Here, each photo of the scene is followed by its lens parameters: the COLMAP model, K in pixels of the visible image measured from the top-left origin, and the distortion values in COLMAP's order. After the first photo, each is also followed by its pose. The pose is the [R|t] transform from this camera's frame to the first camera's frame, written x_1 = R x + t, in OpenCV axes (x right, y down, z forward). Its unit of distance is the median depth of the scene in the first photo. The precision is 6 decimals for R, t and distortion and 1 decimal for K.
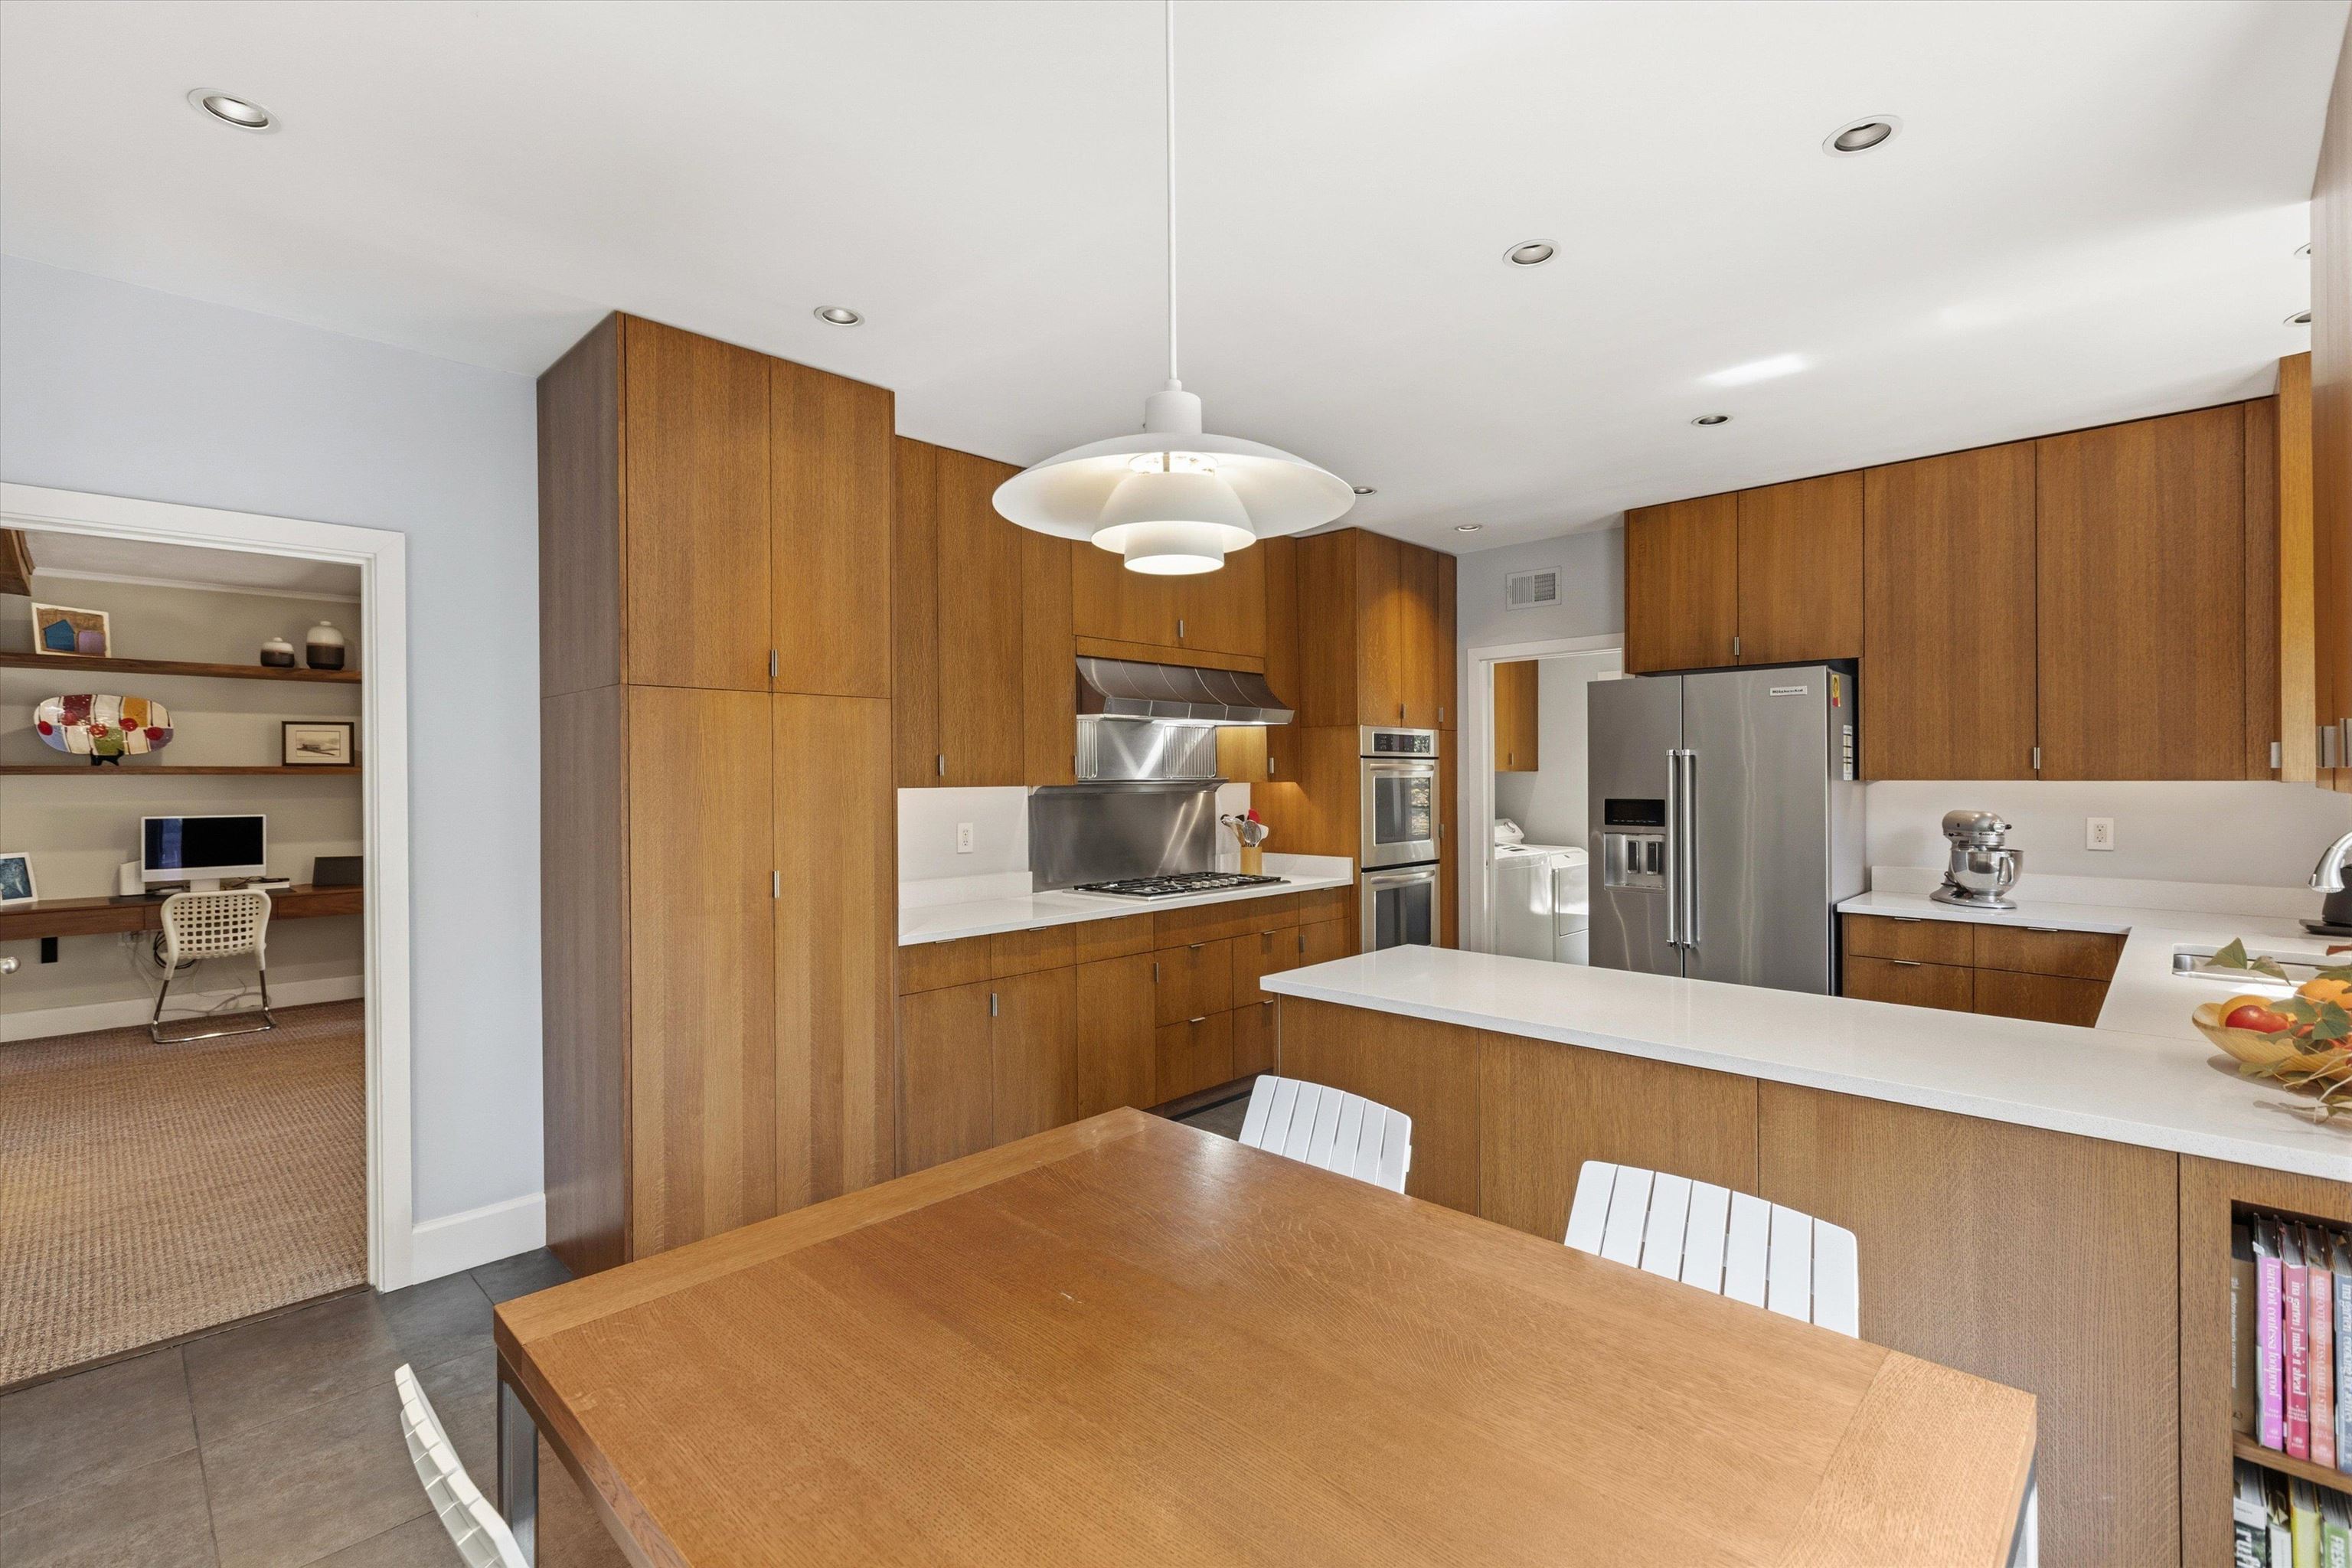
lens RADIAL K [[1047.4, 0, 1164.5], [0, 1047.4, 777.9], [0, 0, 1]] dist [0.001110, -0.000211]
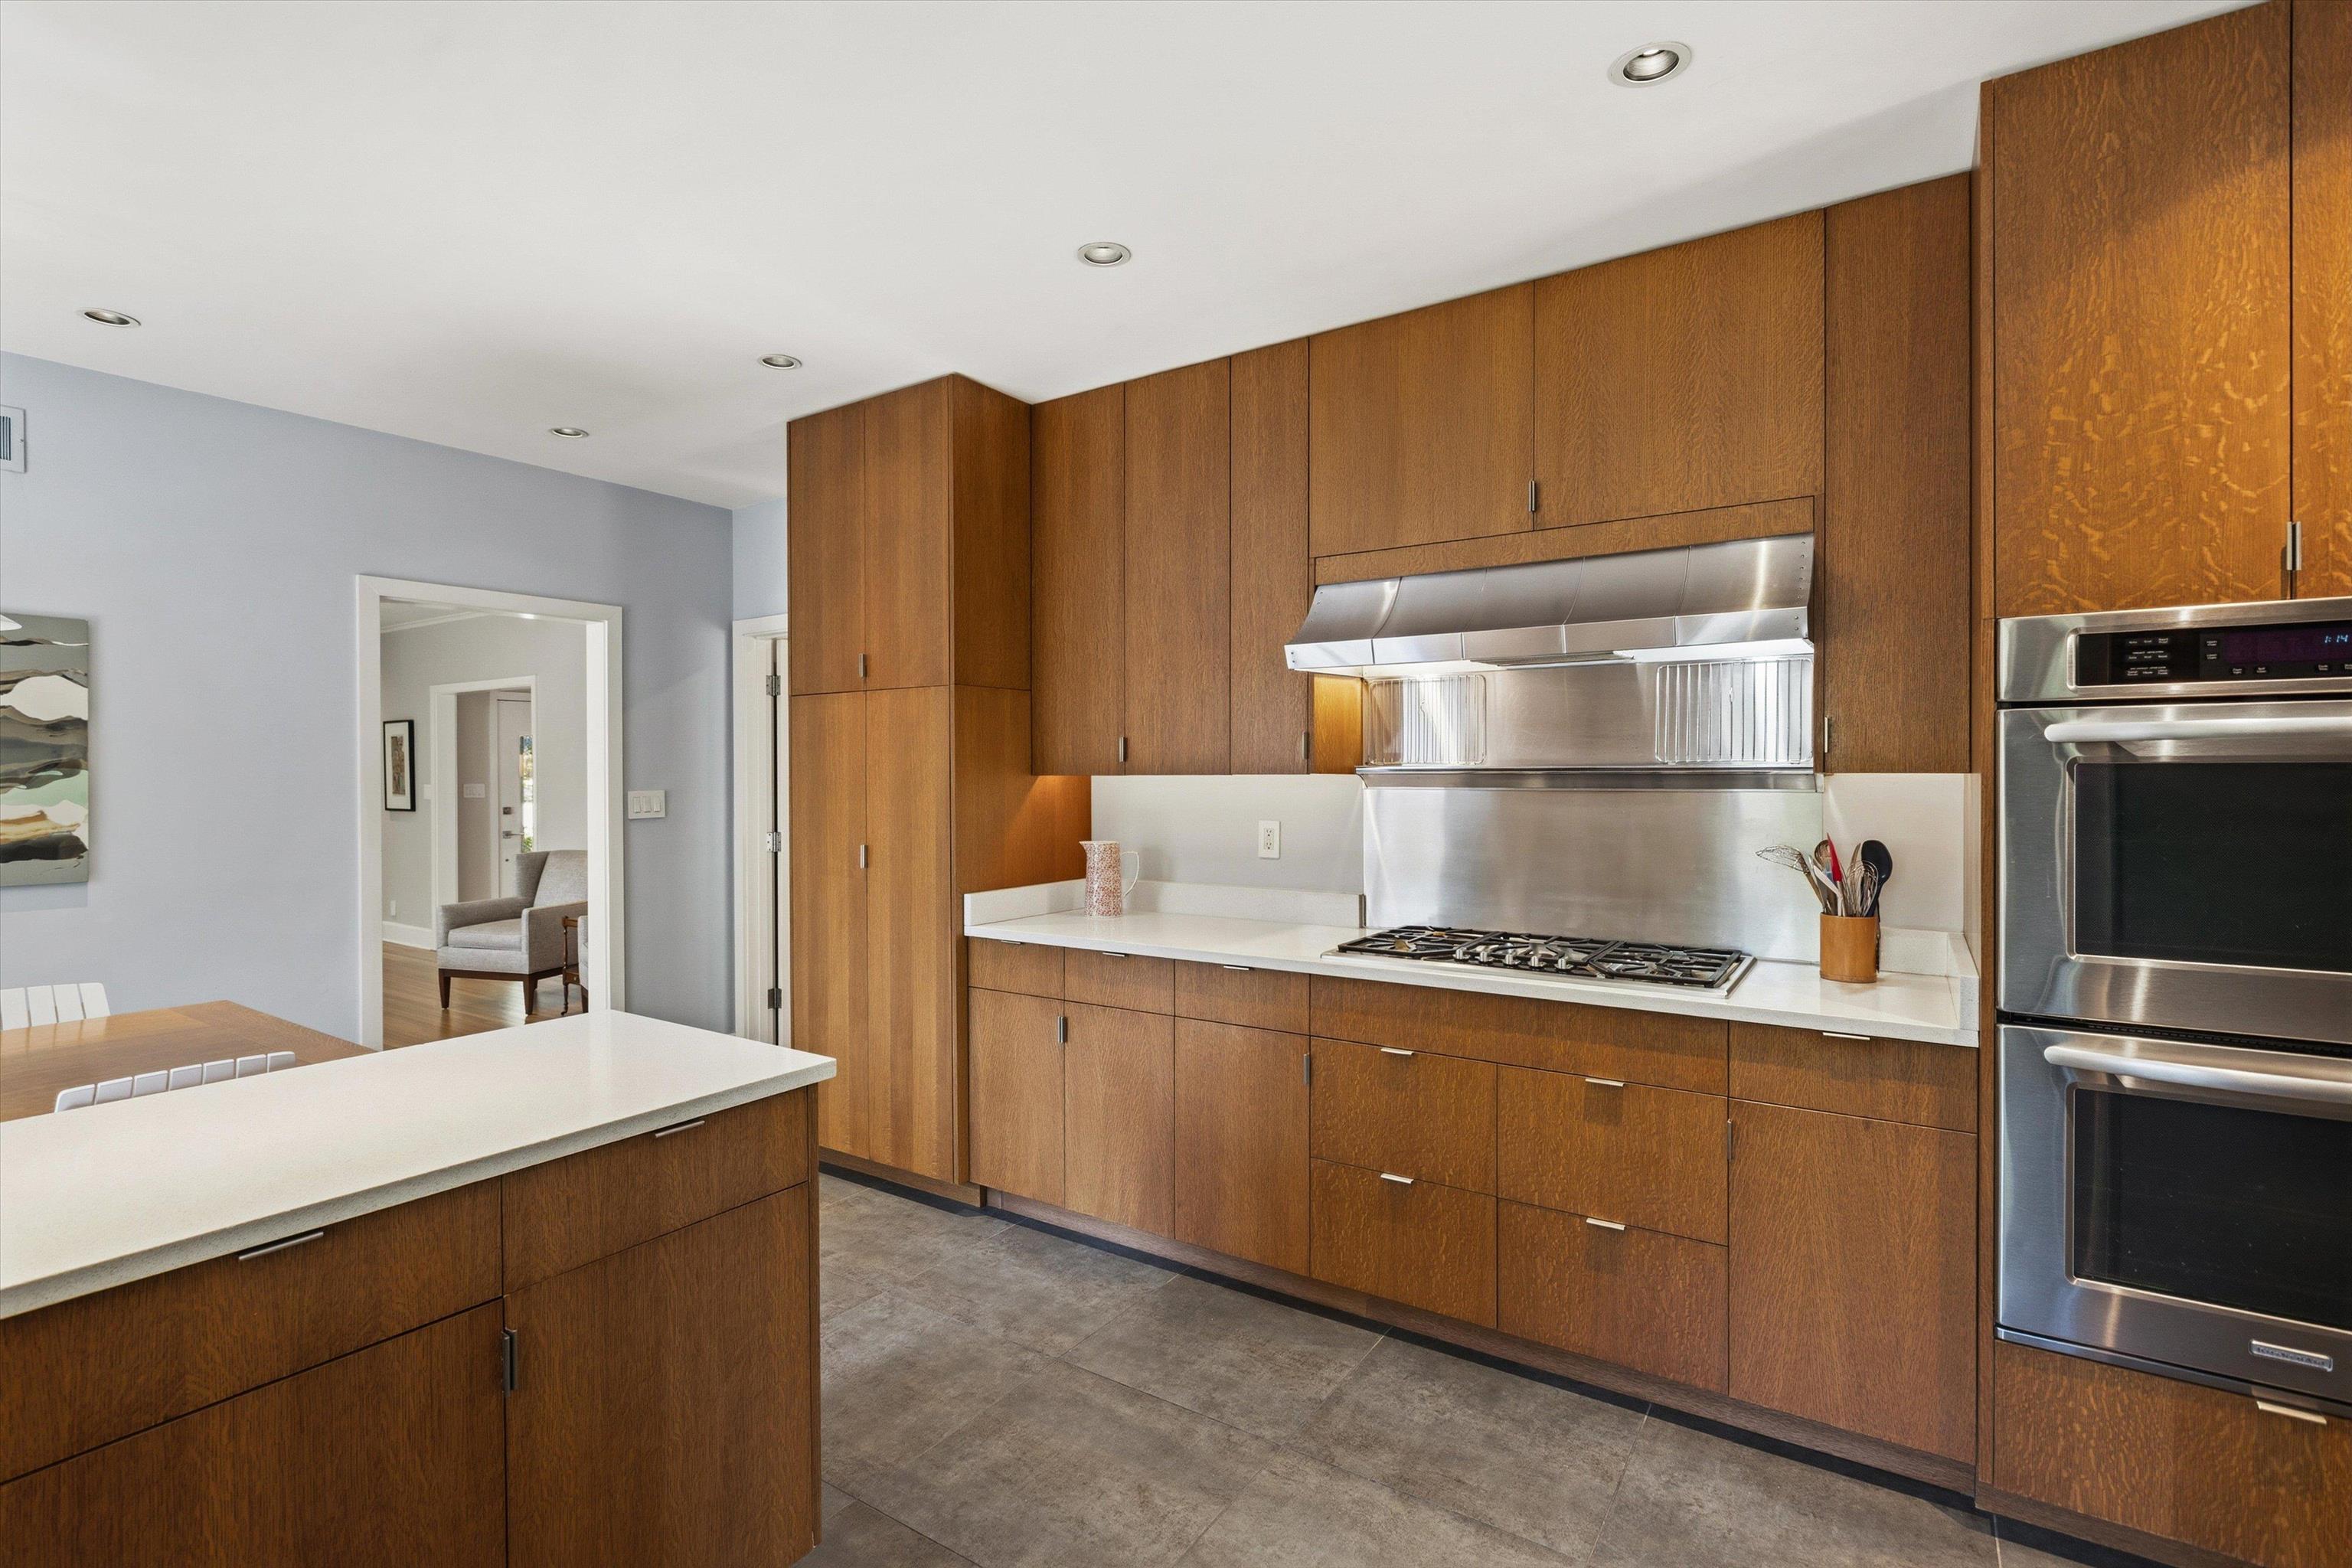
lens RADIAL K [[1099.7, 0, 1165.3], [0, 1099.7, 779.7], [0, 0, 1]] dist [-0.000165, -0.000103]
pose [[0.176505, 0.014101, -0.984199, 0.575517], [0.002122, 0.999890, 0.014706, -0.000446], [0.984297, -0.004684, 0.176456, 0.726823]]
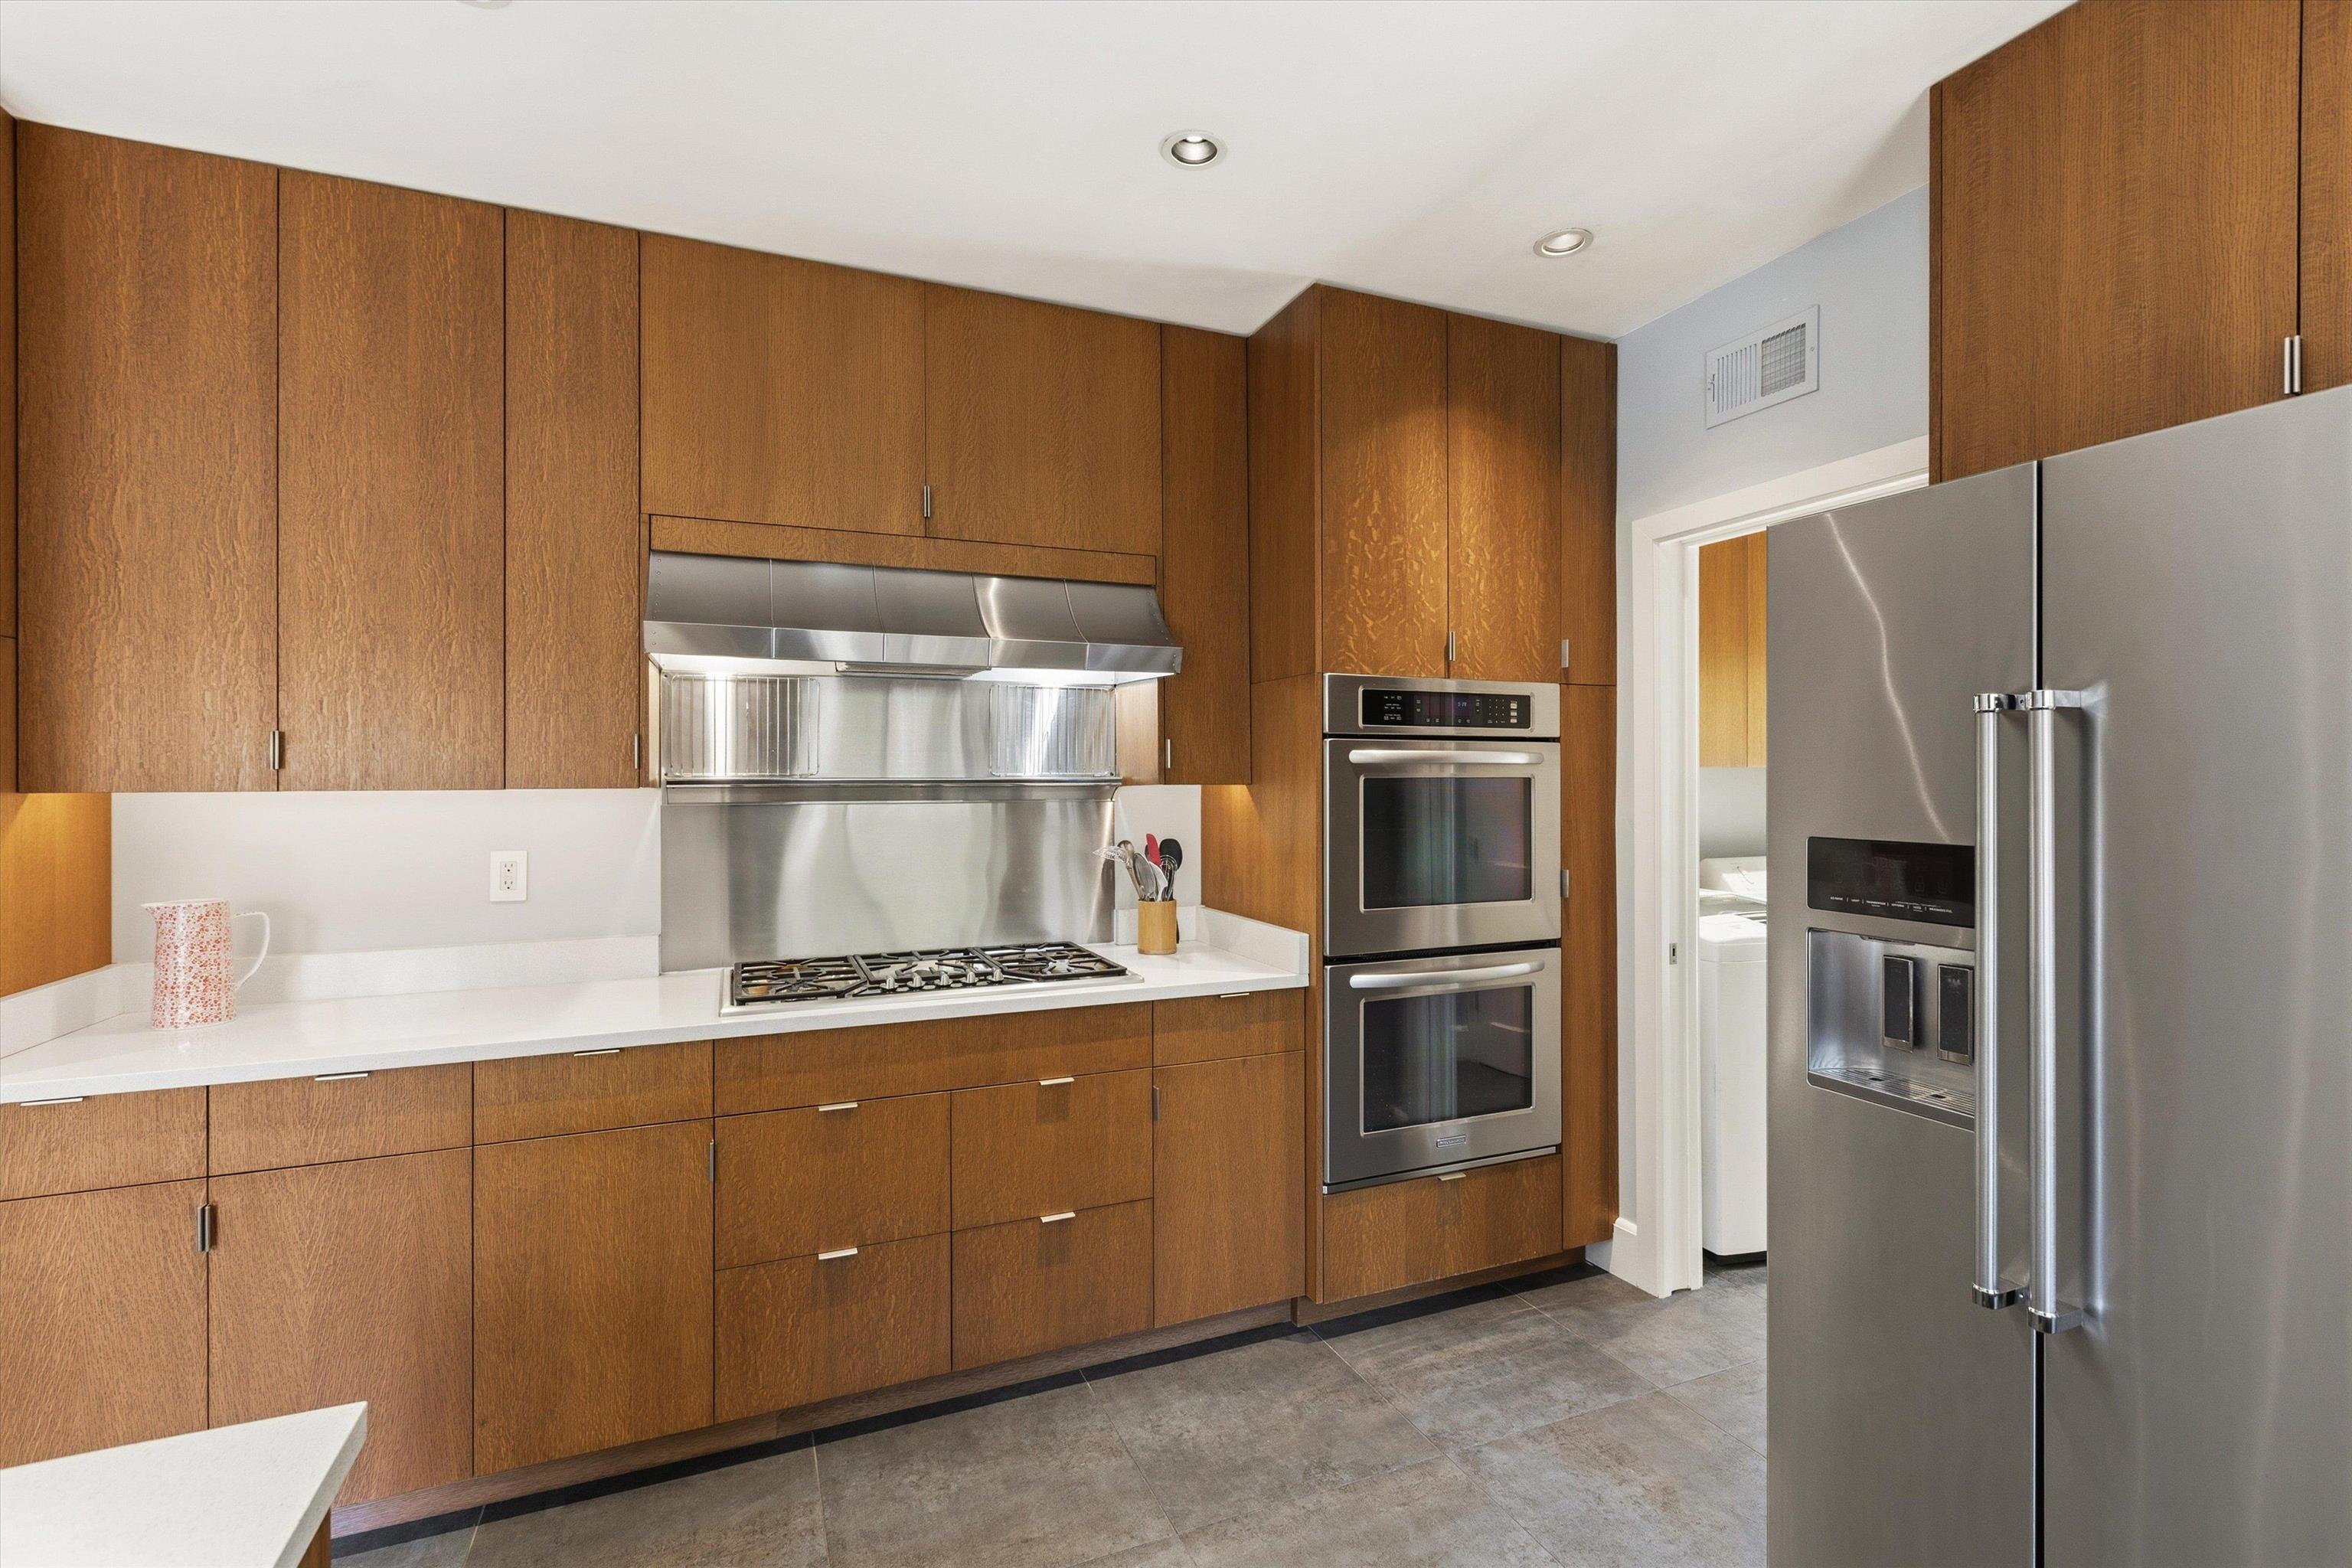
lens RADIAL K [[1047.4, 0, 1164.5], [0, 1047.4, 777.9], [0, 0, 1]] dist [0.001110, -0.000211]
pose [[0.918596, 0.004095, -0.395176, 0.354803], [-0.003662, 0.999992, 0.001849, -0.000370], [0.395180, -0.000251, 0.918603, 0.567875]]
